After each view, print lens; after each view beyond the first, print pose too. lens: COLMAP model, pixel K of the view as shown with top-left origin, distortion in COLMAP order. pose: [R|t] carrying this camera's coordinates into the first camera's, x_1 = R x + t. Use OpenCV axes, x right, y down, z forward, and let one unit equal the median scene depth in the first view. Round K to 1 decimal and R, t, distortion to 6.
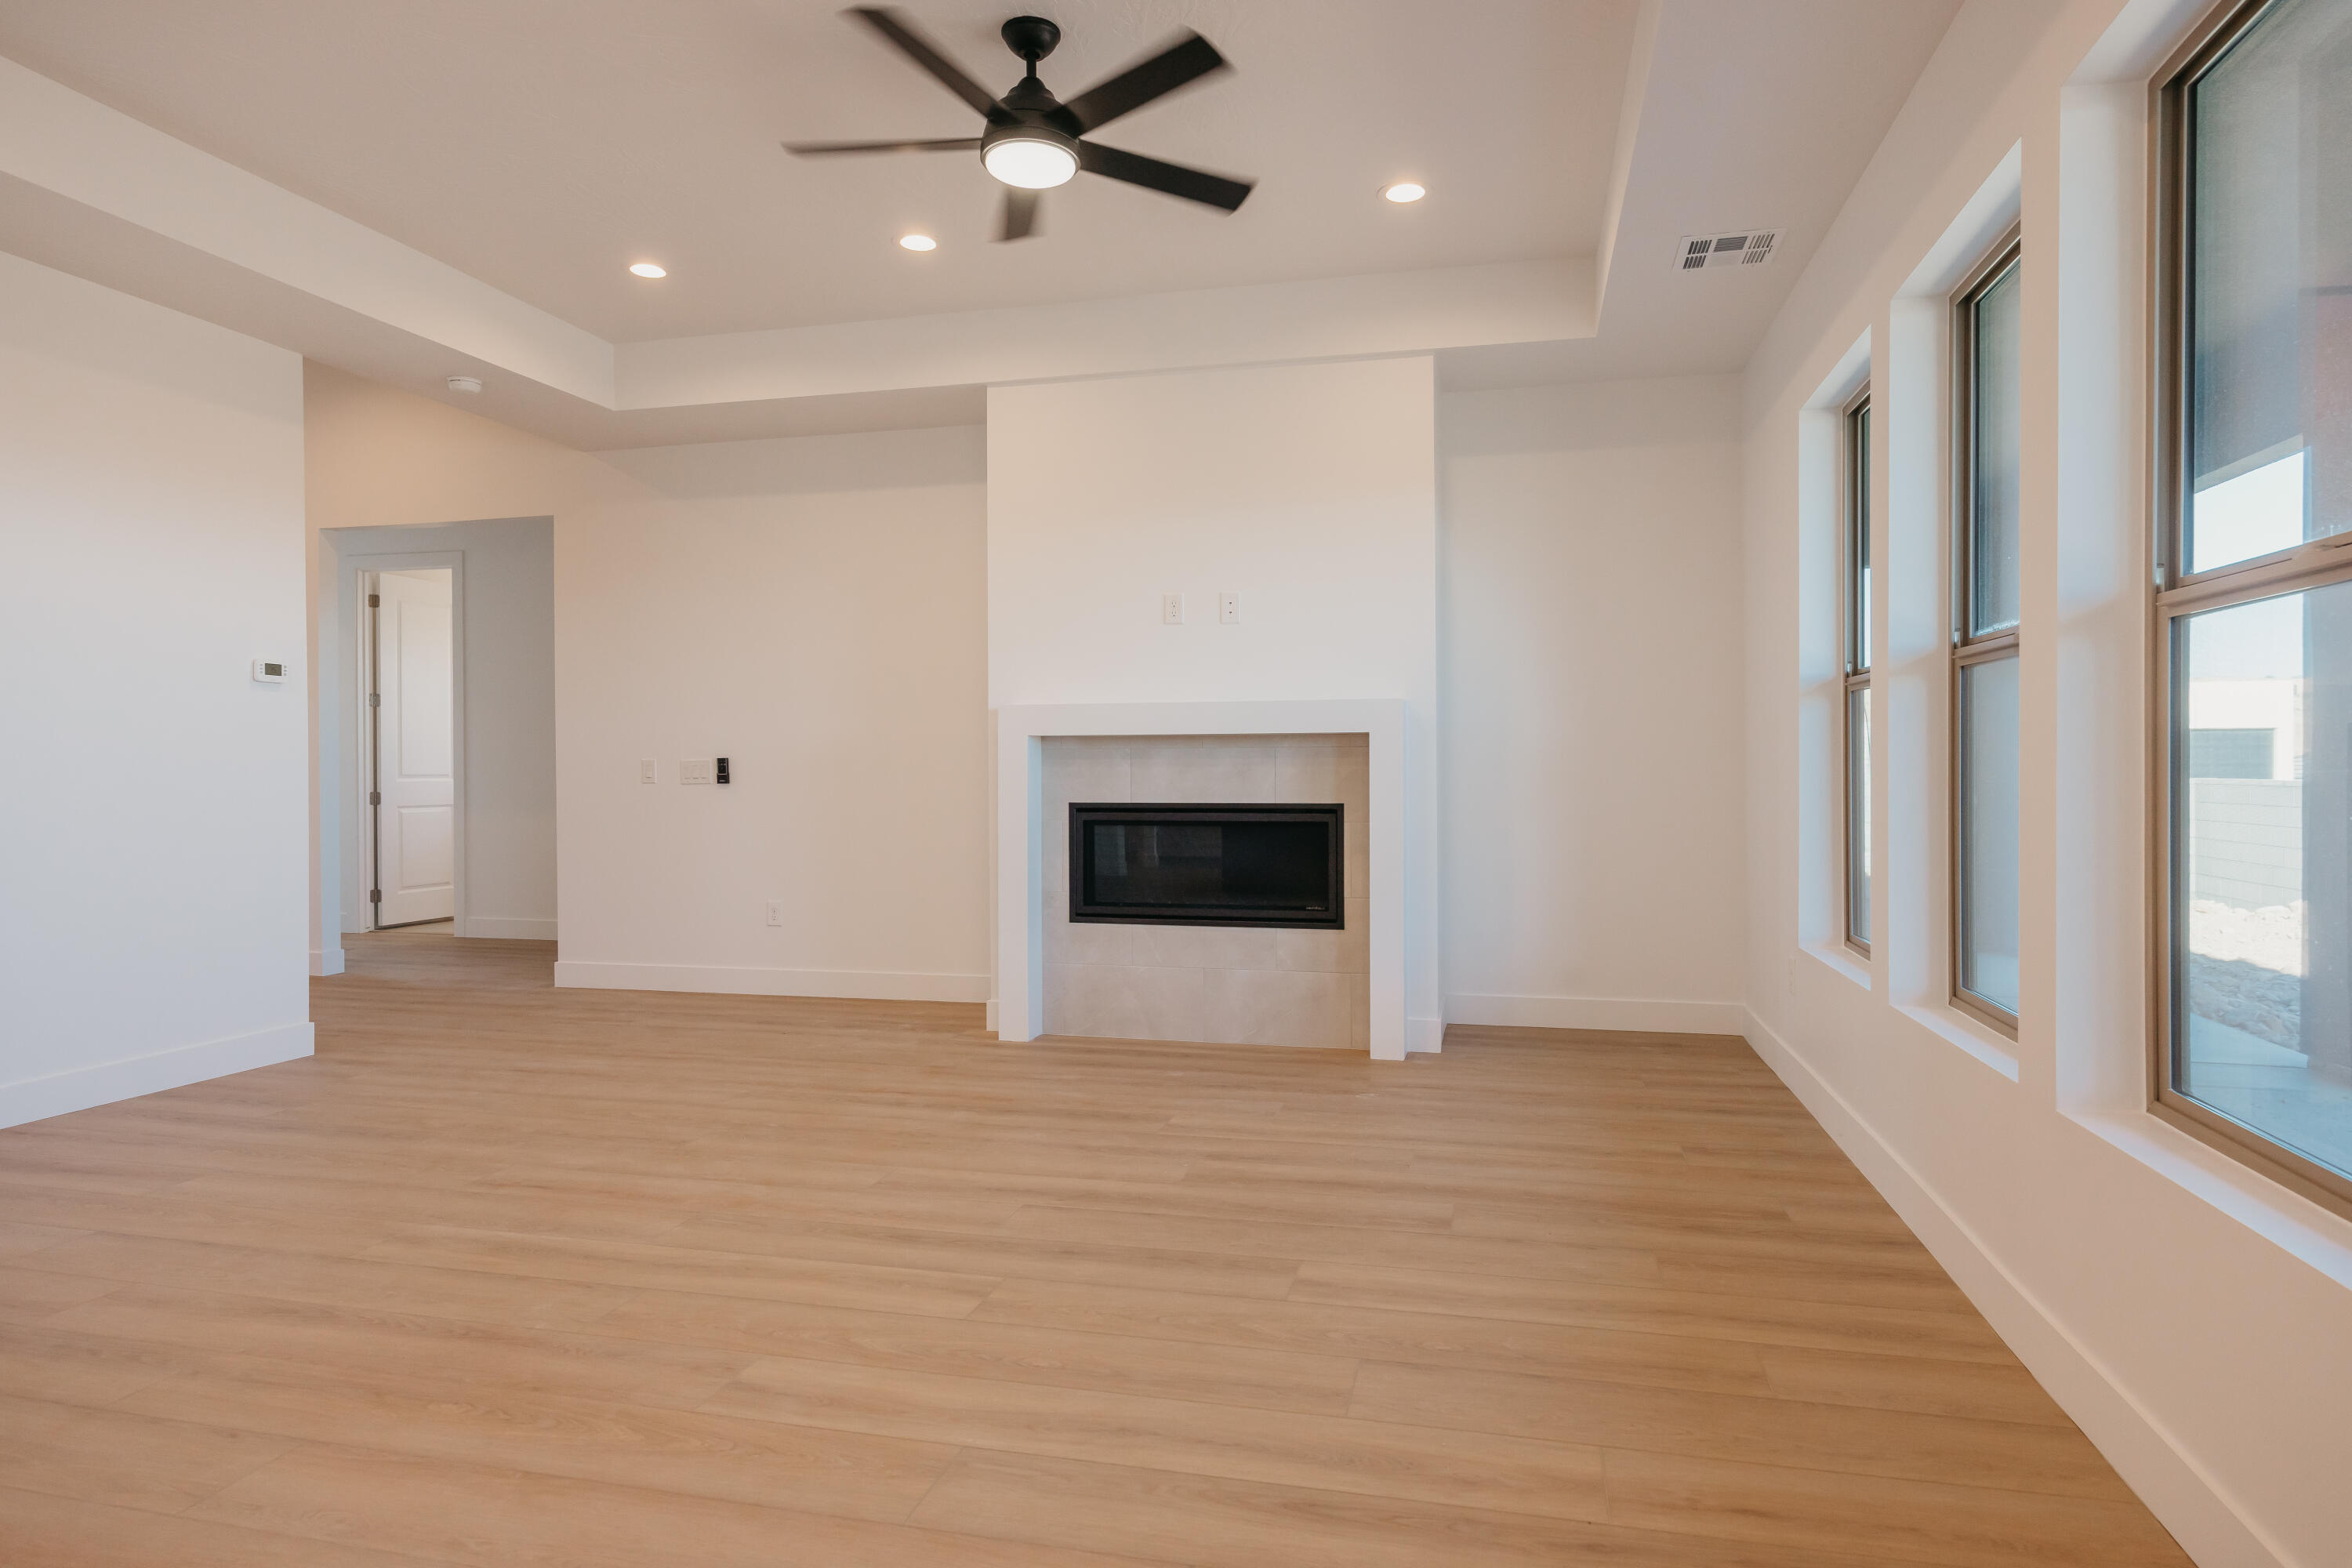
lens RADIAL K [[1324.2, 0, 1125.9], [0, 1324.2, 775.4], [0, 0, 1]] dist [-0.001919, -0.000773]
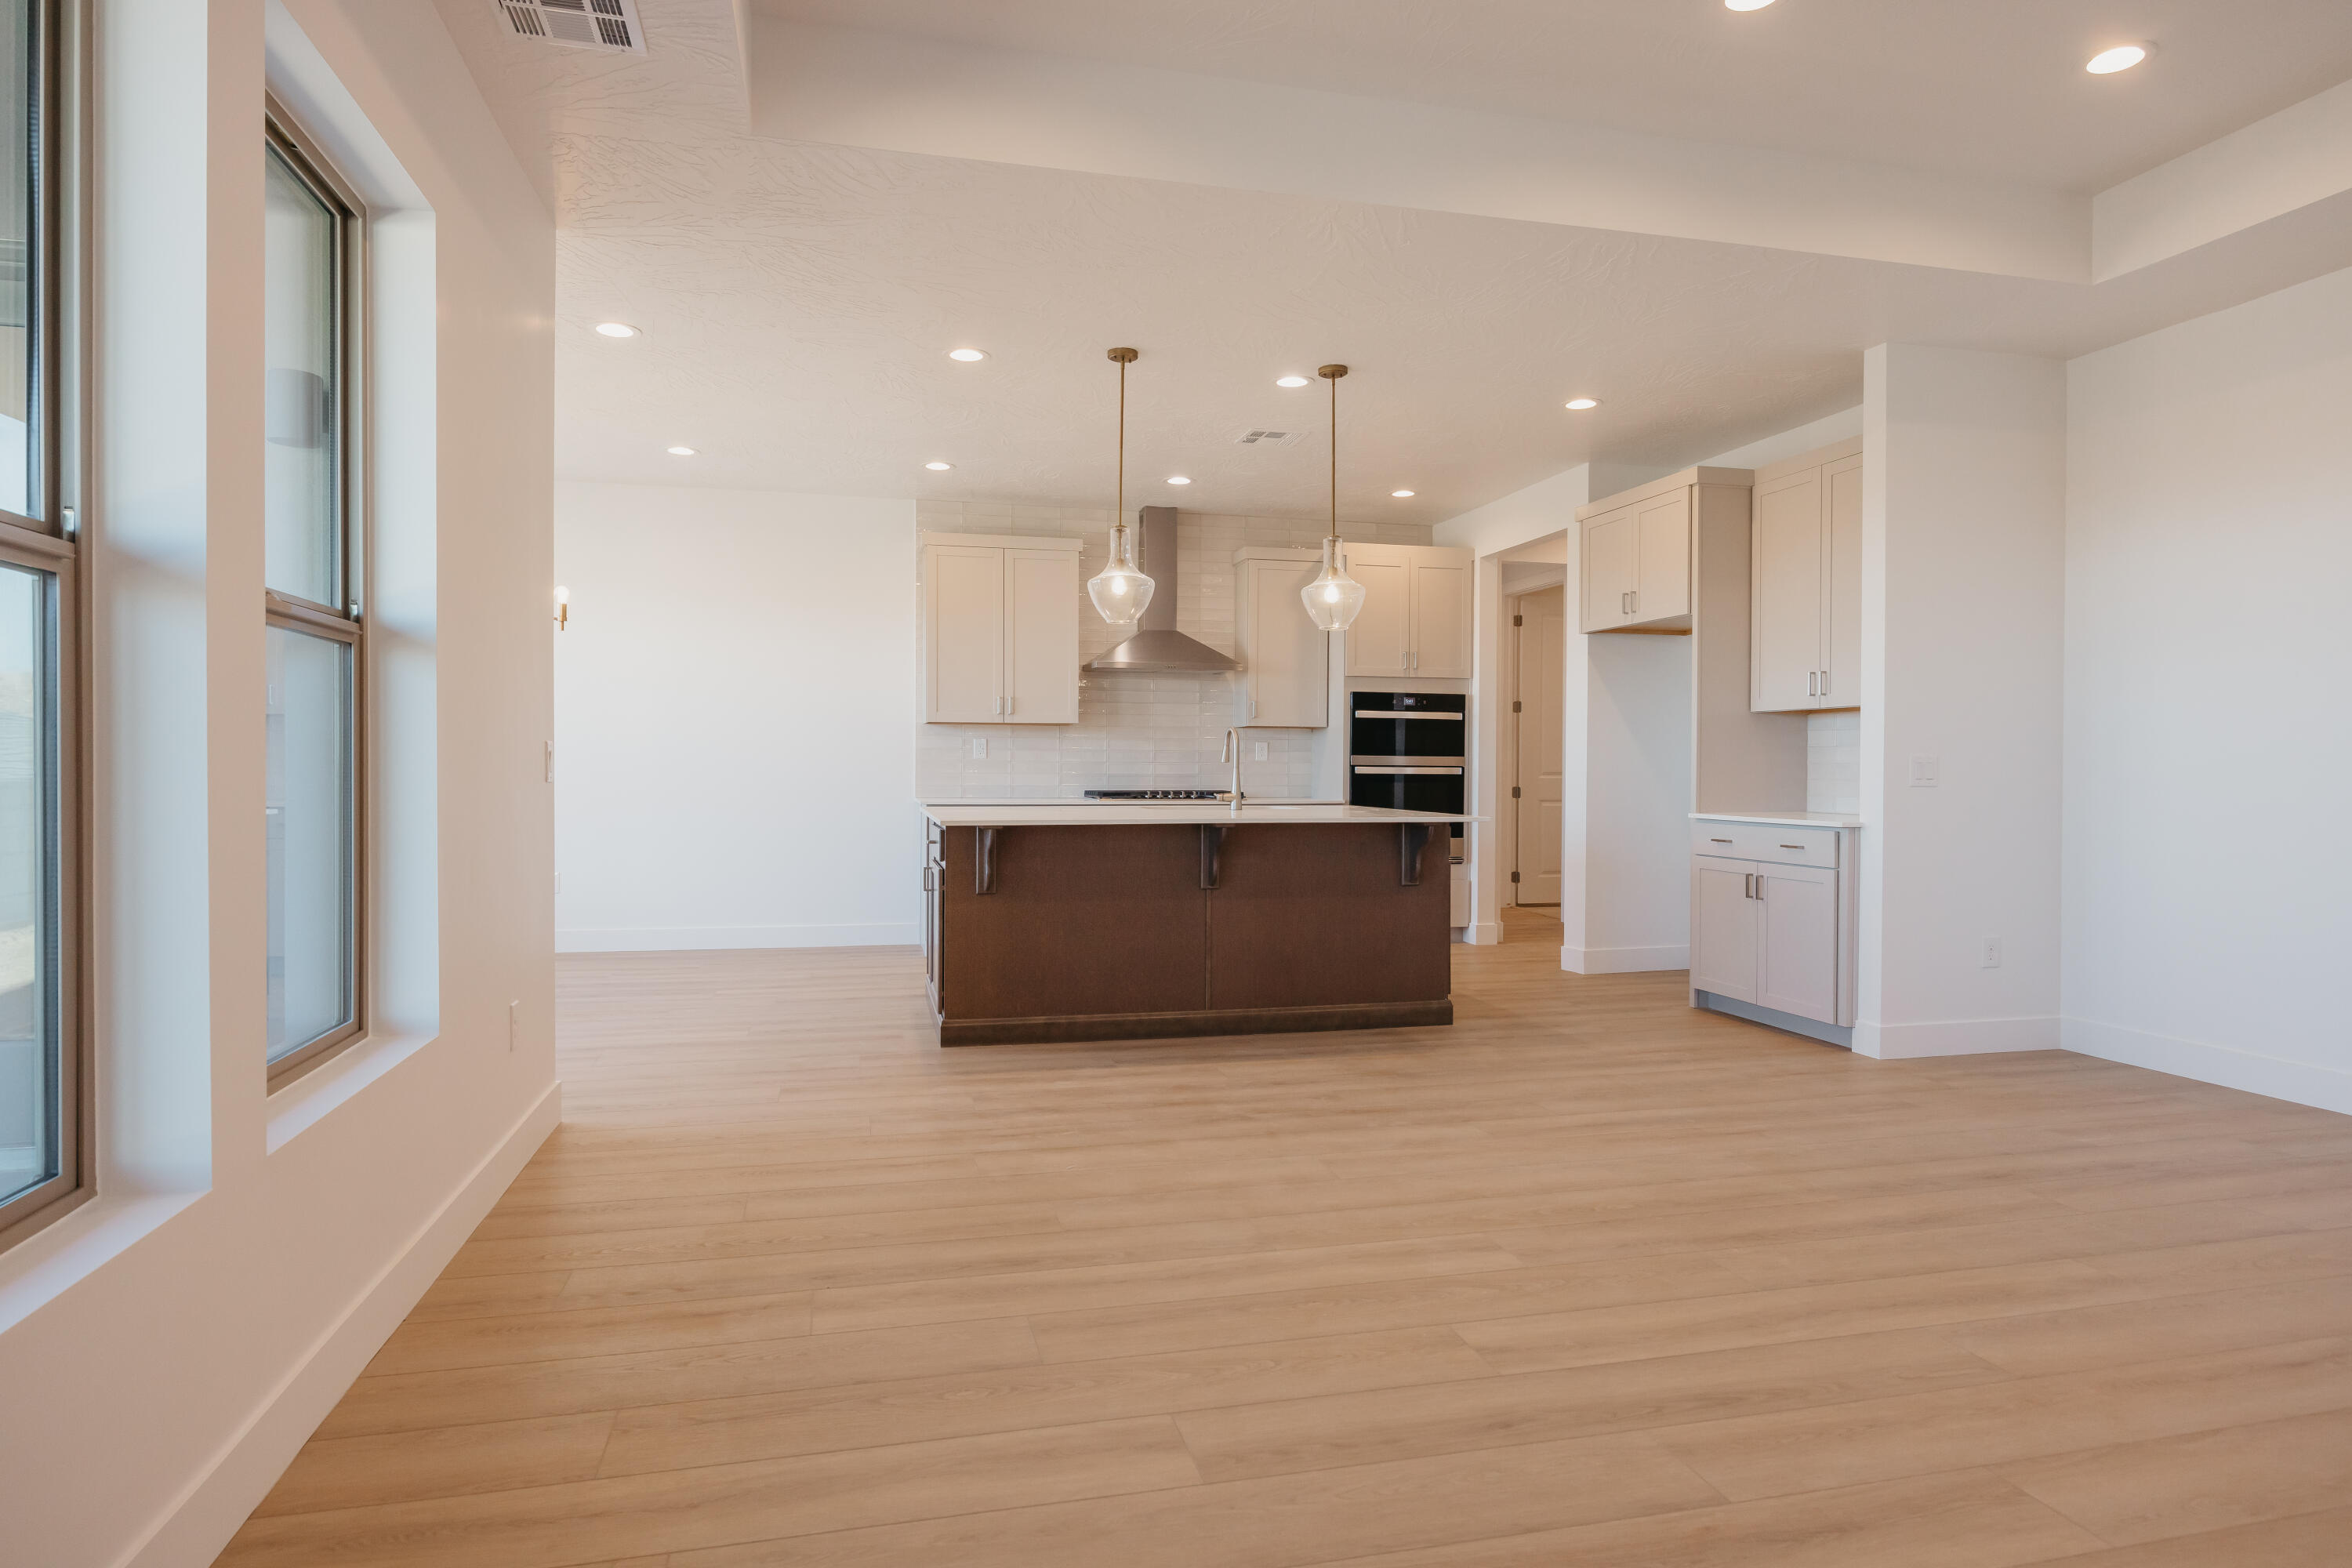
lens RADIAL K [[1331.6, 0, 1134.3], [0, 1331.6, 785.2], [0, 0, 1]] dist [-0.001245, -0.000476]
pose [[-0.880103, 0.007624, -0.474722, 0.487505], [-0.001676, 0.999815, 0.019165, 0.002827], [0.474780, 0.017663, -0.879927, 1.590911]]
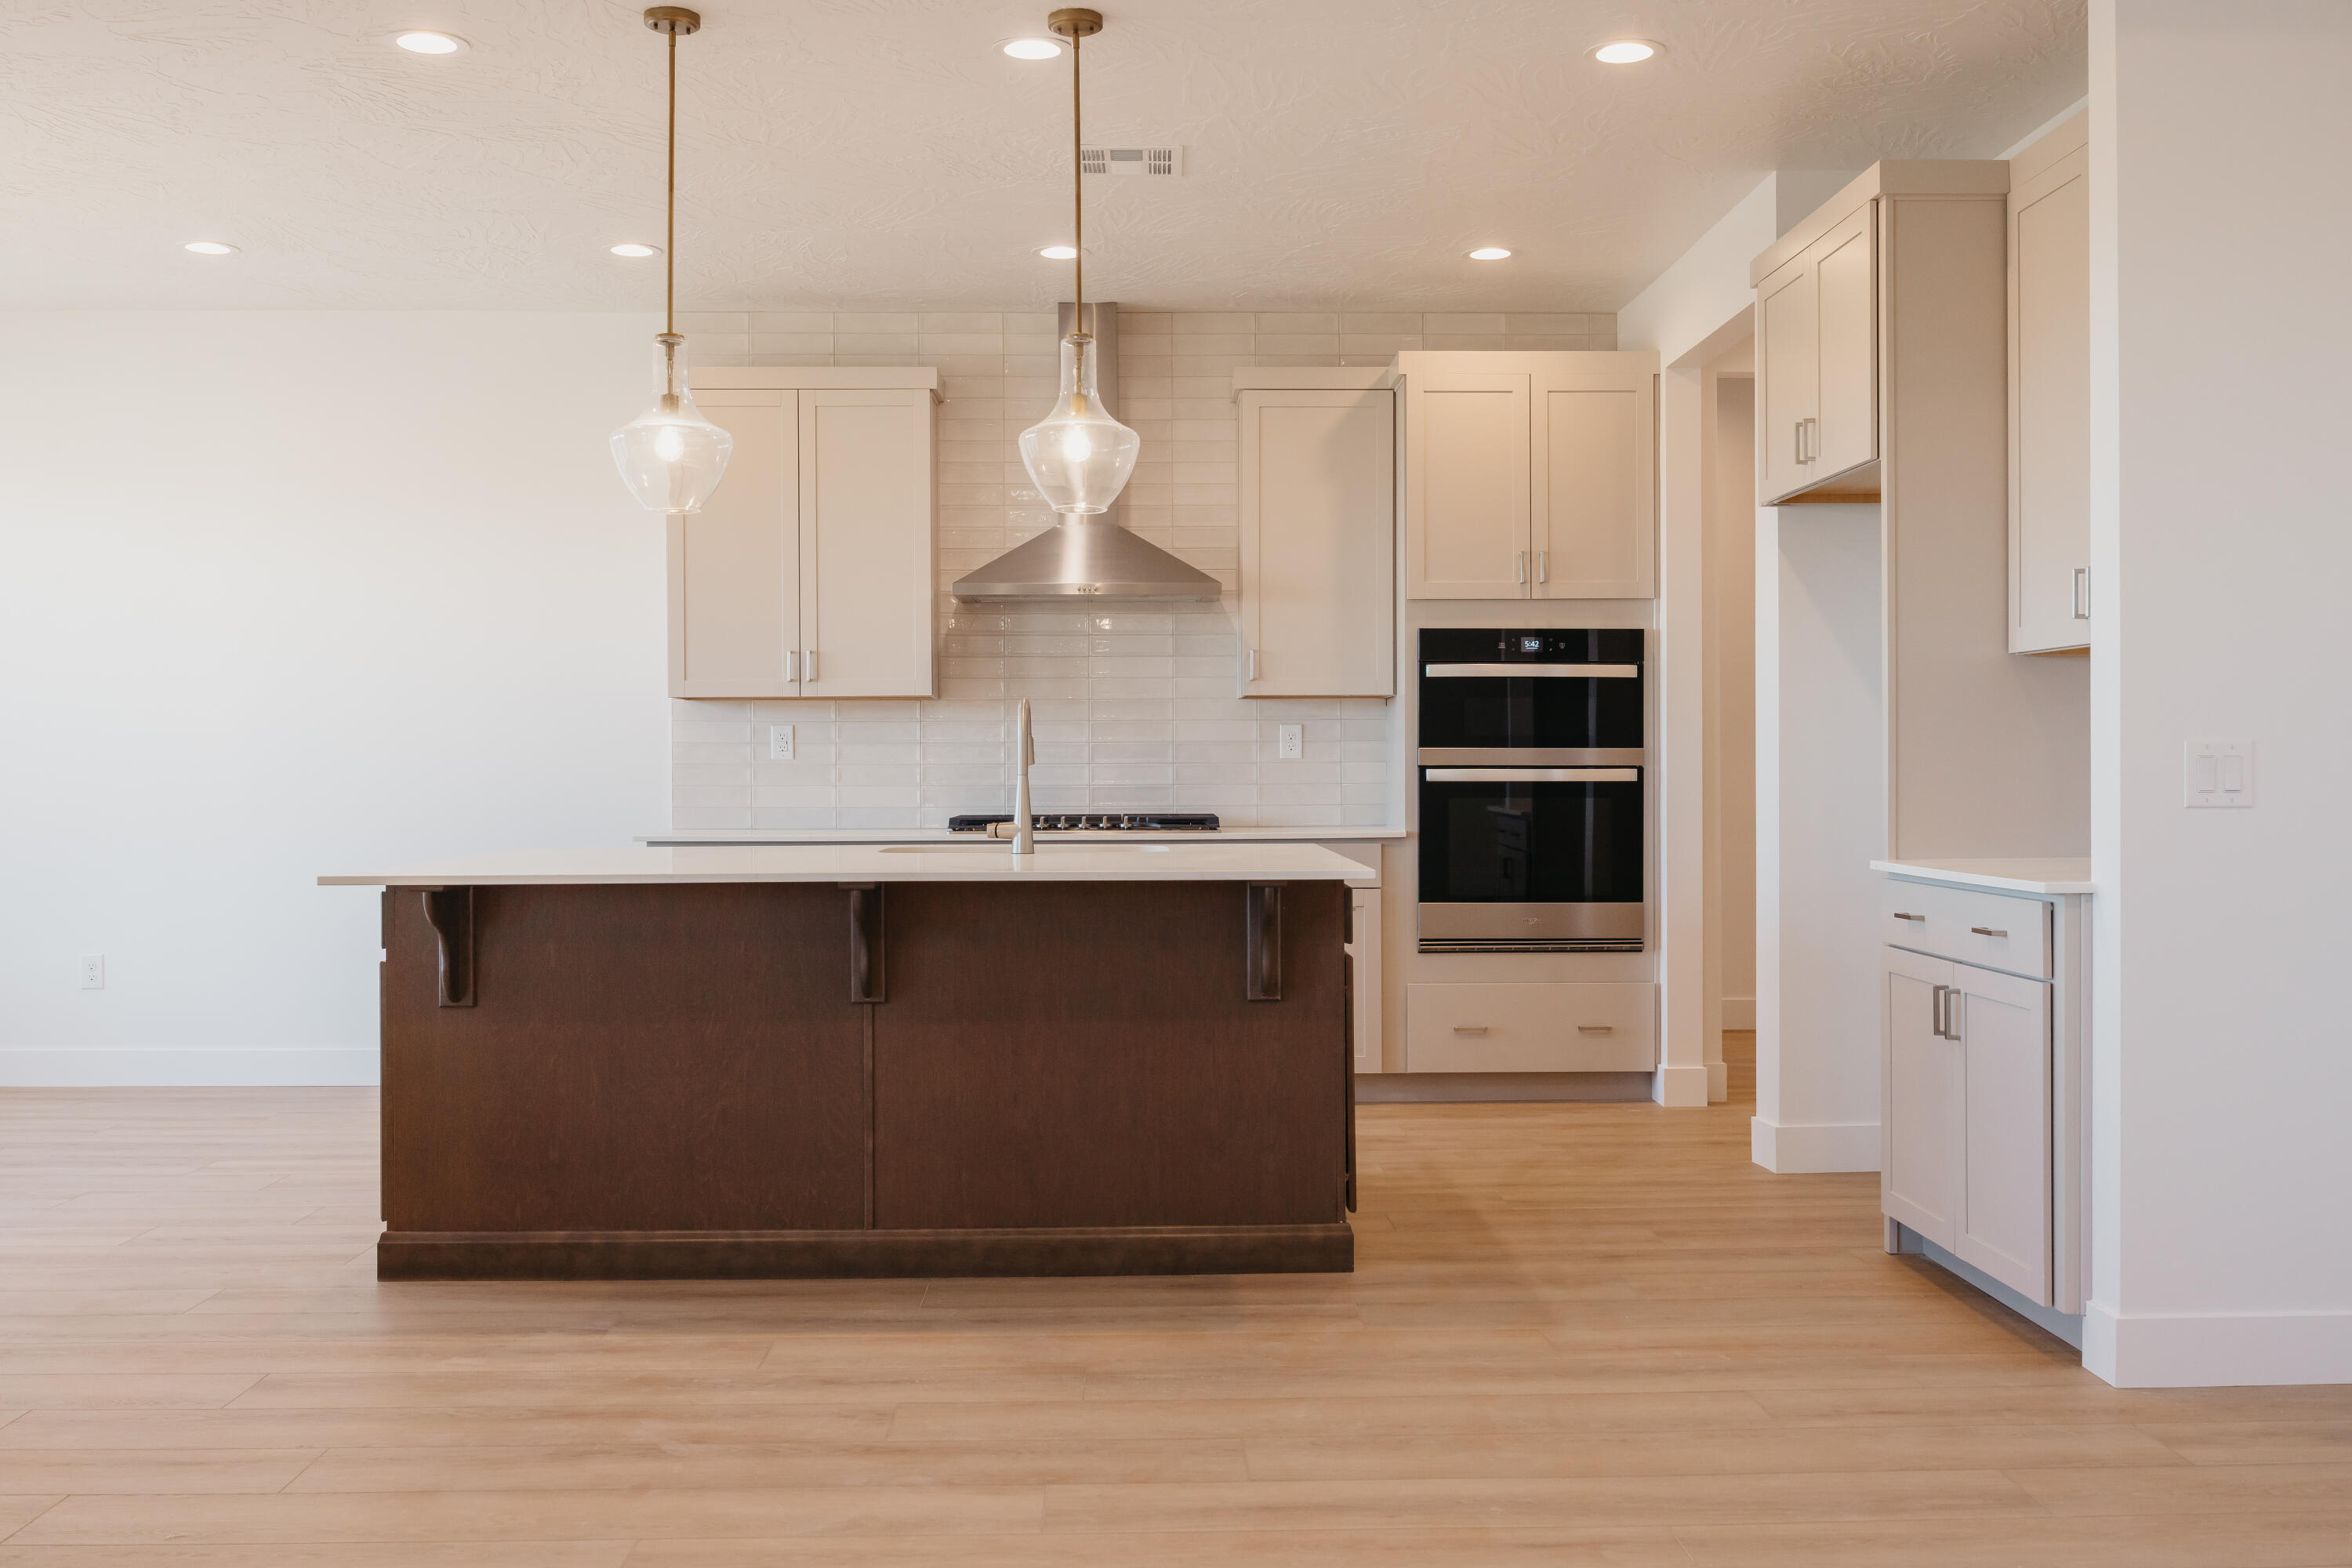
lens RADIAL K [[2236.9, 0, 1176.0], [0, 2236.9, 784.0], [0, 0, 1]] dist [-0.010223, 0.002989]
pose [[-0.958835, 0.011300, -0.283740, -0.191042], [0.008067, 0.999889, 0.012559, 0.000276], [0.283850, 0.009753, -0.958819, 1.670211]]
